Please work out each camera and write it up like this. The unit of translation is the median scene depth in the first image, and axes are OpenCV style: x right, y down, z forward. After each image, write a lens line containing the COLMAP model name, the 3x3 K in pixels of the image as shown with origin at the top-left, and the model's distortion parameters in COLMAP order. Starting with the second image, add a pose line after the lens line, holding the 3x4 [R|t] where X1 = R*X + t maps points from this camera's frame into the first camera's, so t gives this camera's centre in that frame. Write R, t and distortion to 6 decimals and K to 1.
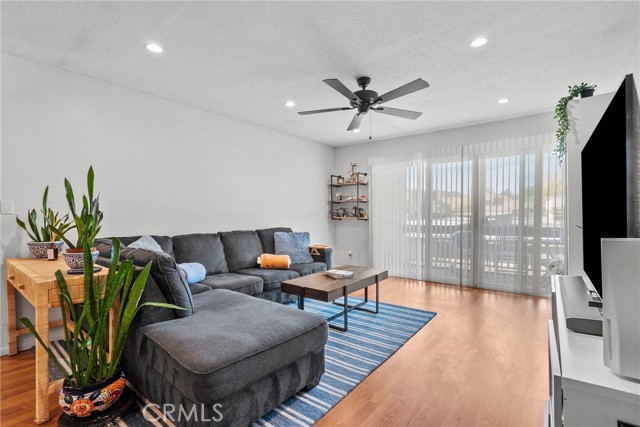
lens RADIAL K [[295.2, 0, 315.0], [0, 295.2, 214.8], [0, 0, 1]] dist [-0.005995, 0.002484]
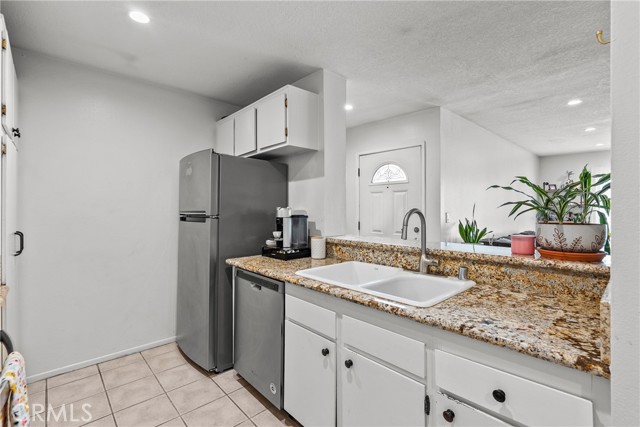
lens RADIAL K [[295.2, 0, 318.1], [0, 295.2, 210.1], [0, 0, 1]] dist [-0.005995, 0.002484]
pose [[0.988710, 0.007472, -0.149658, -0.781409], [-0.007580, 0.999971, -0.000147, -0.031744], [0.149653, 0.001280, 0.988738, -0.262929]]
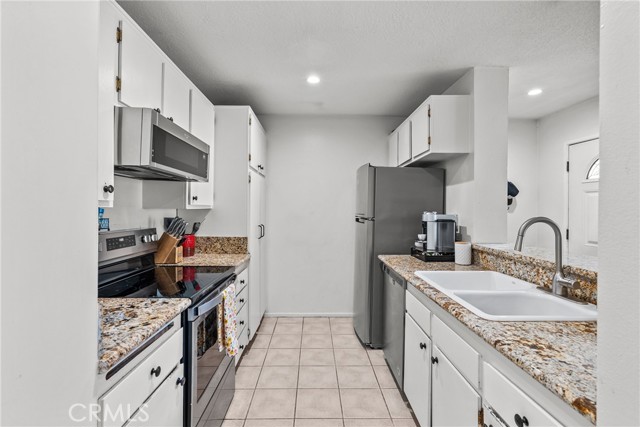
lens RADIAL K [[295.2, 0, 317.6], [0, 295.2, 210.8], [0, 0, 1]] dist [-0.005995, 0.002484]
pose [[0.636451, 0.015904, -0.771153, -0.625703], [-0.012832, 0.999867, 0.010031, -0.041300], [0.771210, 0.003511, 0.636571, -0.266718]]
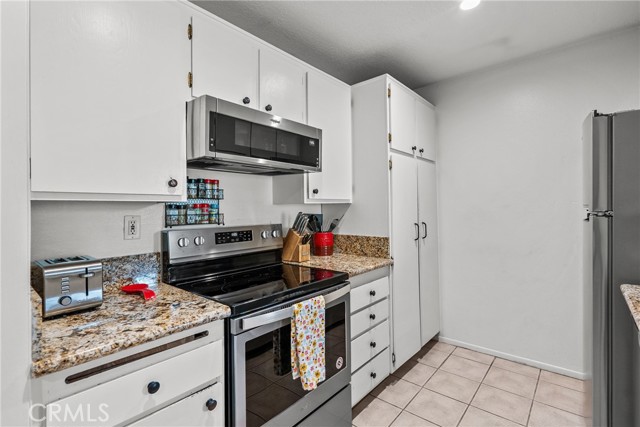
lens RADIAL K [[295.2, 0, 324.2], [0, 295.2, 207.9], [0, 0, 1]] dist [-0.005995, 0.002484]
pose [[-0.044715, 0.000941, -0.998999, -0.694153], [0.015752, 0.999876, 0.000236, -0.029904], [0.998876, -0.015726, -0.044725, -0.077517]]
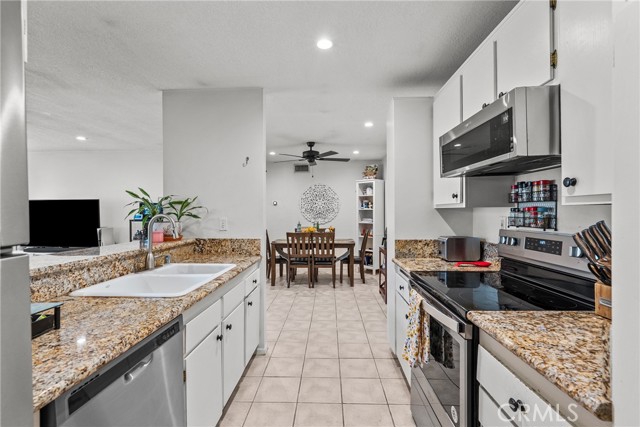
lens RADIAL K [[295.2, 0, 324.9], [0, 295.2, 212.2], [0, 0, 1]] dist [-0.005995, 0.002484]
pose [[-0.600779, 0.009726, 0.799356, -1.212976], [0.010703, 0.999934, -0.004123, -0.032172], [-0.799343, 0.006078, -0.600844, 0.189089]]
